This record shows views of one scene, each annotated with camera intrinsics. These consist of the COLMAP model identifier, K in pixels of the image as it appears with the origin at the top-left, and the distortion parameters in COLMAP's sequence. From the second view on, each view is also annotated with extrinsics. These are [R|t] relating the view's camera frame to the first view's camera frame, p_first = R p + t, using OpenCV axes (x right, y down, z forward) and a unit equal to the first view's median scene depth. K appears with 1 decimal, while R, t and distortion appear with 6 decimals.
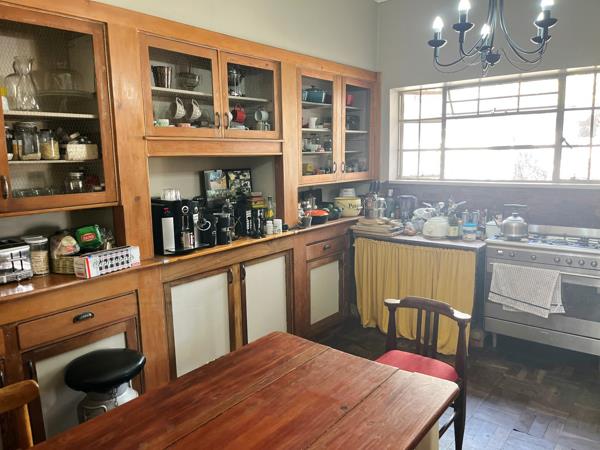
lens RADIAL K [[453.9, 0, 303.0], [0, 453.9, 225.6], [0, 0, 1]] dist [0.043598, -0.004233]
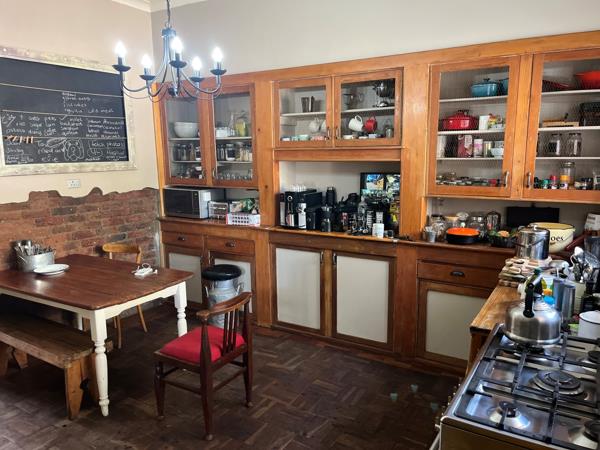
lens RADIAL K [[453.9, 0, 303.6], [0, 453.9, 225.4], [0, 0, 1]] dist [0.043598, -0.004233]
pose [[0.131173, 0.173799, -0.976006, 0.943723], [-0.147839, 0.976933, 0.154095, -0.146164], [0.980274, 0.124079, 0.153842, 0.683657]]
